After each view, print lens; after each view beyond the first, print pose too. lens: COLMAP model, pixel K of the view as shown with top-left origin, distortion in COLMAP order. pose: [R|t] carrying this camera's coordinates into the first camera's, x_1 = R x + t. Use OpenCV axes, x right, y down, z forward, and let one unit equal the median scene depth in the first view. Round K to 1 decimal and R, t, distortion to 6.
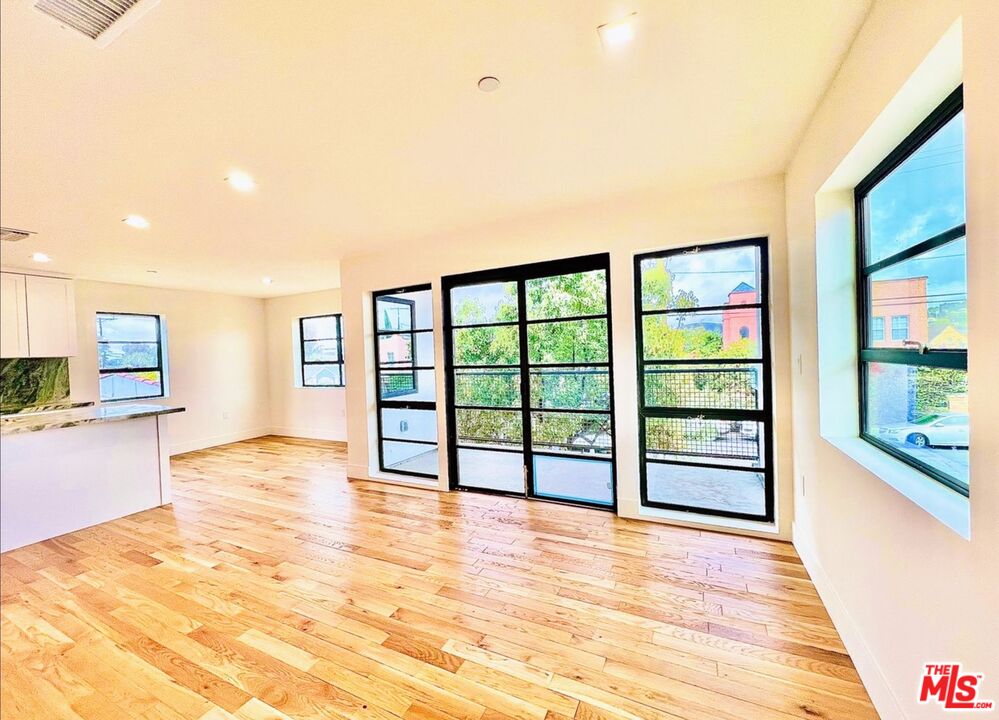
lens RADIAL K [[402.5, 0, 499.5], [0, 402.5, 360.0], [0, 0, 1]] dist [-0.000911, -0.000215]
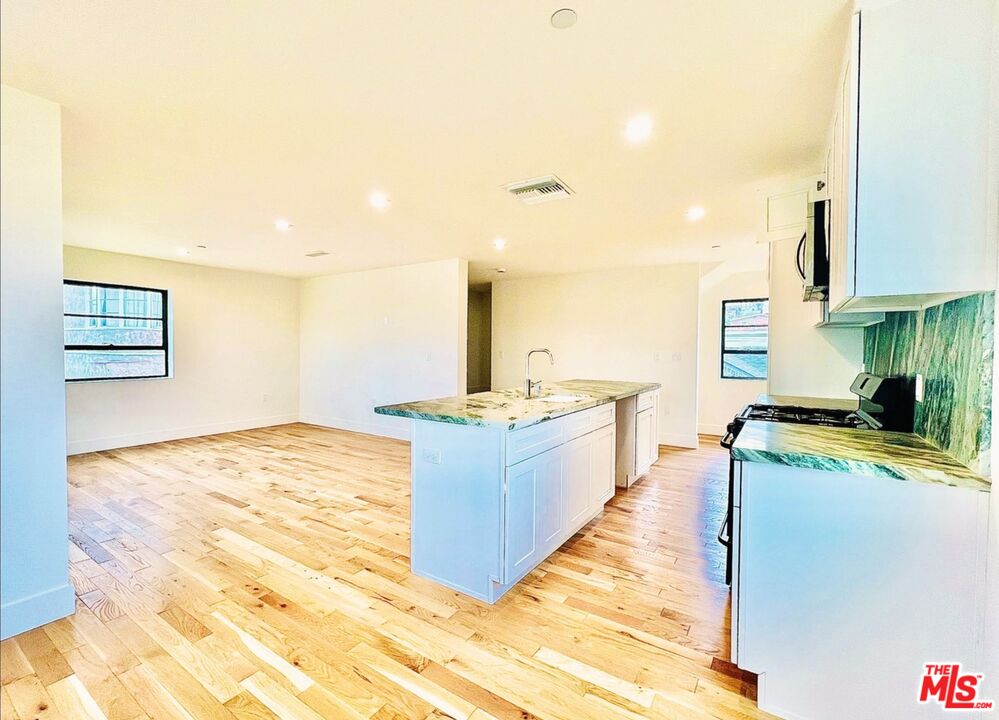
lens RADIAL K [[435.5, 0, 499.5], [0, 435.5, 360.0], [0, 0, 1]] dist [0.000115, 0.000023]
pose [[-0.992488, 0.025162, 0.119730, -0.889563], [0.029697, 0.998902, 0.036240, 0.017921], [-0.118686, 0.039524, -0.992145, 1.392436]]
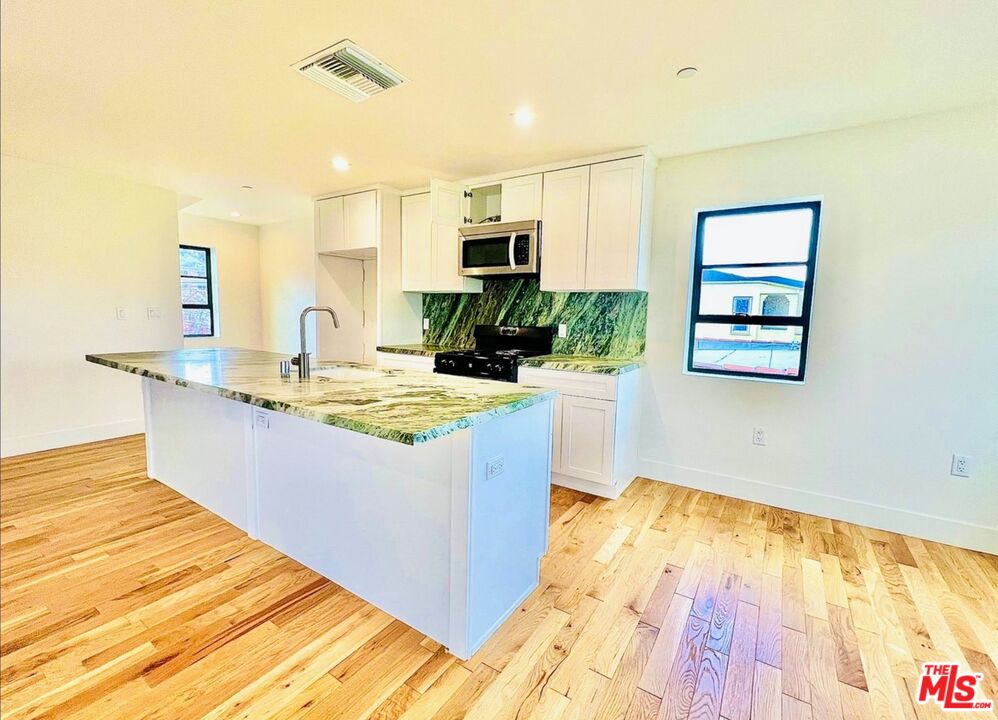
lens RADIAL K [[435.1, 0, 499.0], [0, 435.1, 360.0], [0, 0, 1]] dist [0.000115, 0.000023]
pose [[-0.114069, 0.141905, -0.983286, -0.389101], [-0.040246, 0.988274, 0.147294, 0.008181], [0.992657, 0.056375, -0.107020, 0.911523]]
